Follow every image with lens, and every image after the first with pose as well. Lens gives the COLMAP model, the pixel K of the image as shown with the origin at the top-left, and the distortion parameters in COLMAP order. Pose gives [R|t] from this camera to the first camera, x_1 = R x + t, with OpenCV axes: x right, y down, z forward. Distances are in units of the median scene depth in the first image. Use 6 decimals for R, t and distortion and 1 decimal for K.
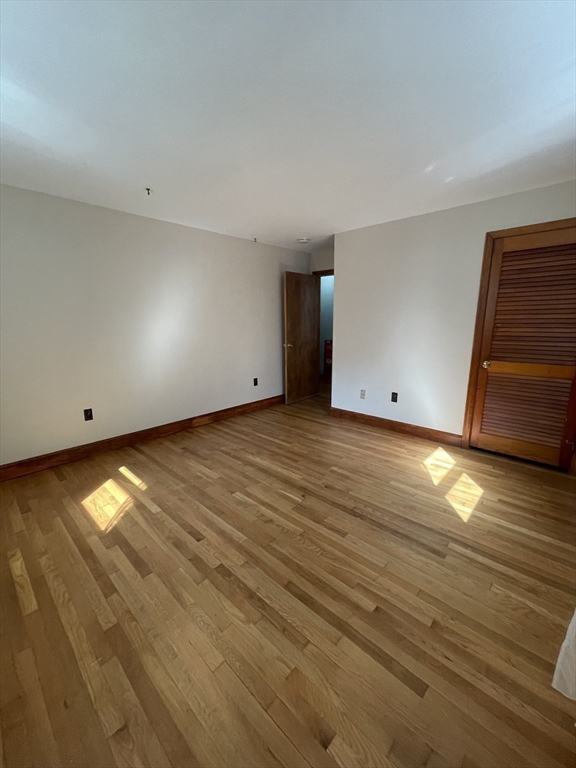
lens RADIAL K [[311.4, 0, 284.9], [0, 311.4, 383.2], [0, 0, 1]] dist [0.000879, -0.000912]
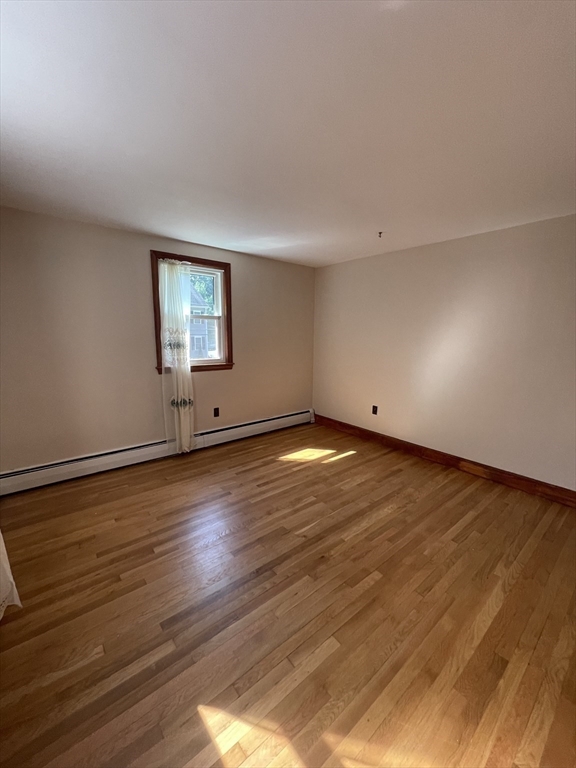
lens RADIAL K [[311.4, 0, 285.4], [0, 311.4, 385.7], [0, 0, 1]] dist [0.000879, -0.000912]
pose [[-0.123903, 0.171491, -0.977363, 0.789097], [-0.212253, 0.957576, 0.194927, -0.198371], [0.969328, 0.231600, -0.082247, 0.829252]]
